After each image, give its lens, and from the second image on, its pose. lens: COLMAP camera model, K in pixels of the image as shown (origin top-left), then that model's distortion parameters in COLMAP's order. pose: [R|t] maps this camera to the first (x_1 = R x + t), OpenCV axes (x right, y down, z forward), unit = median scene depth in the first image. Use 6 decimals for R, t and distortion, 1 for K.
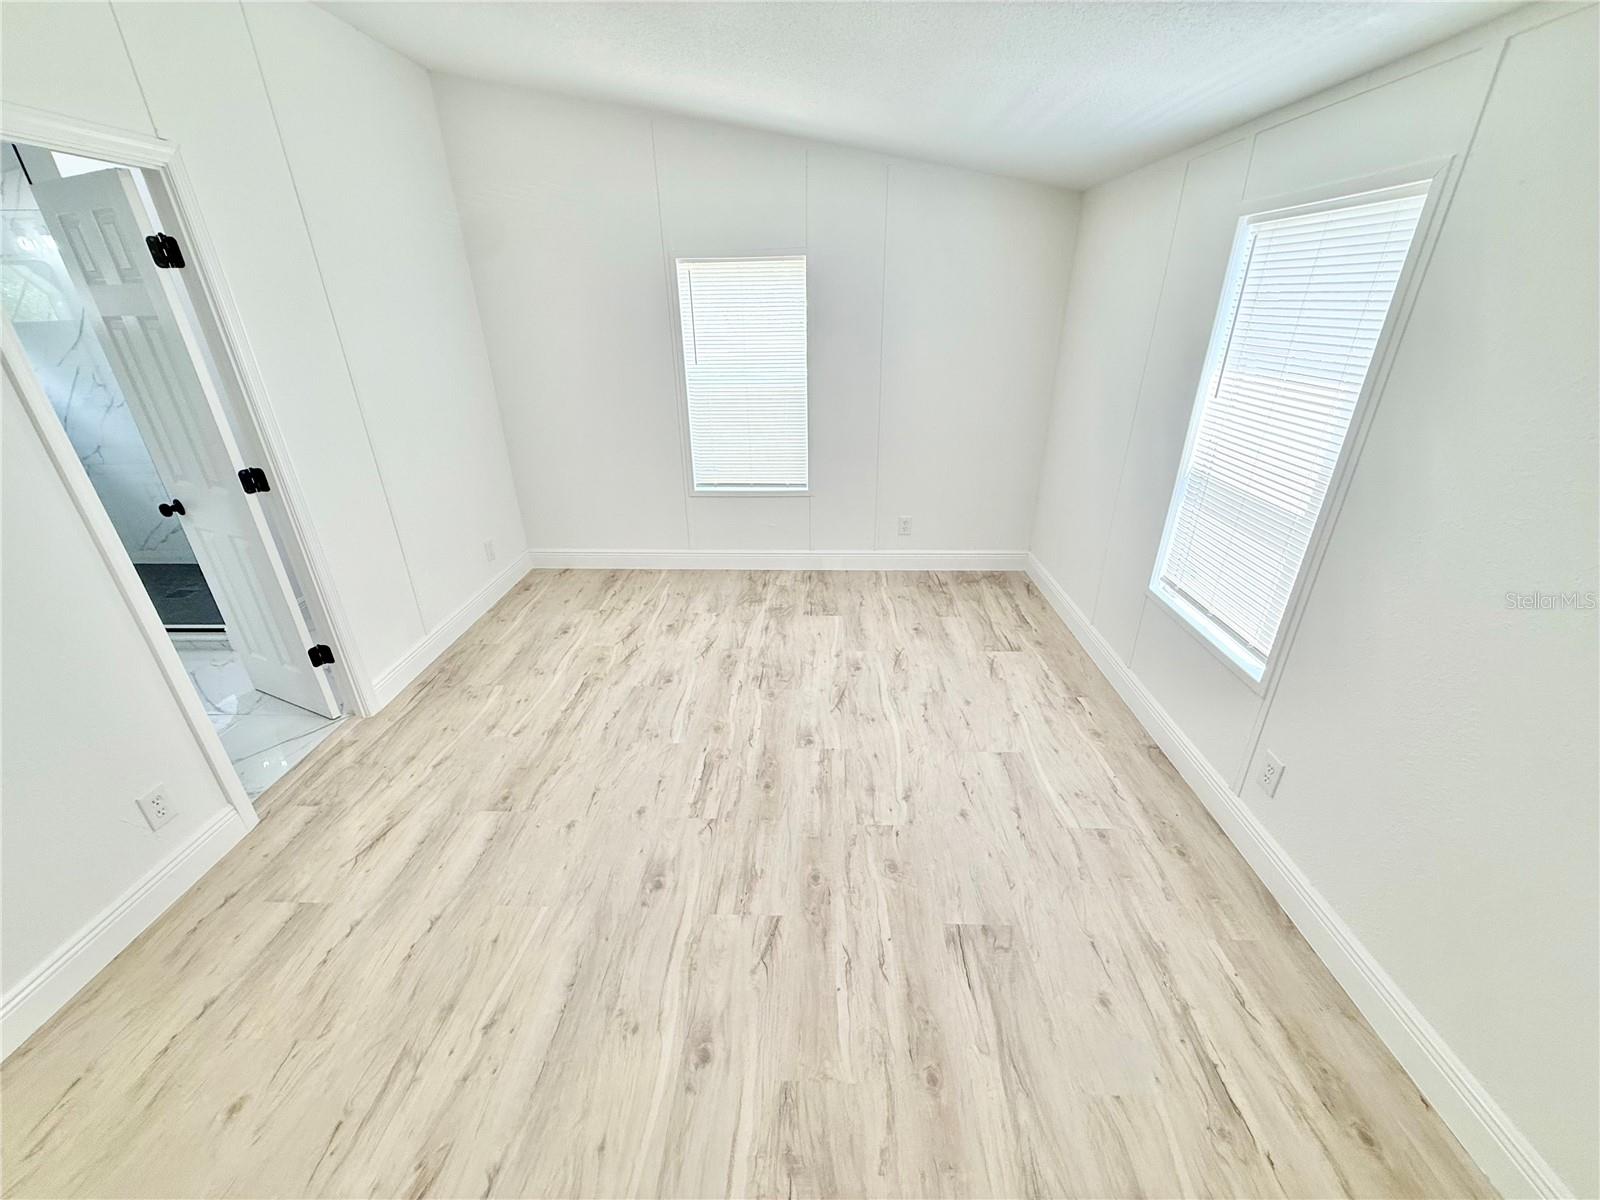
lens RADIAL K [[637.1, 0, 799.2], [0, 637.1, 595.7], [0, 0, 1]] dist [-0.000208, -0.000134]
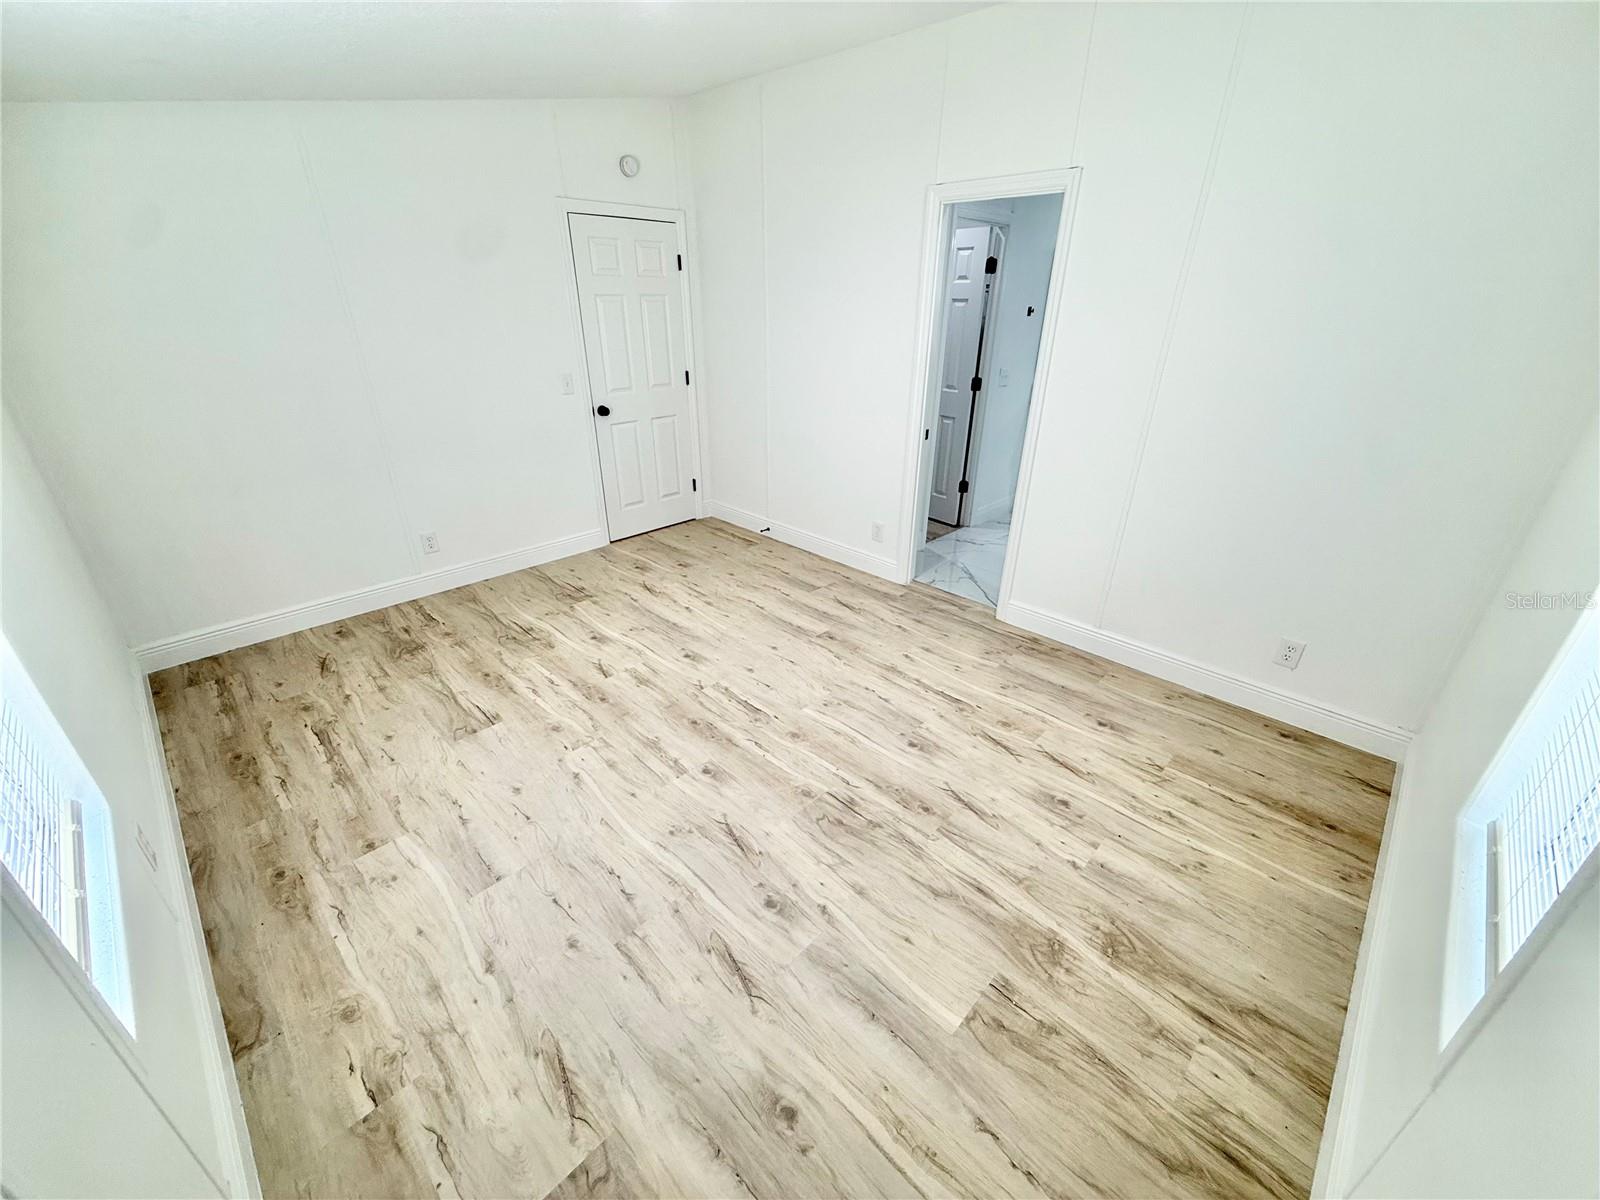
lens RADIAL K [[637.1, 0, 795.9], [0, 637.1, 606.9], [0, 0, 1]] dist [-0.000208, -0.000134]
pose [[-0.674175, 0.332581, -0.659452, 0.452877], [-0.312280, 0.680777, 0.662588, -0.576325], [0.669305, 0.652635, -0.355105, 1.250621]]
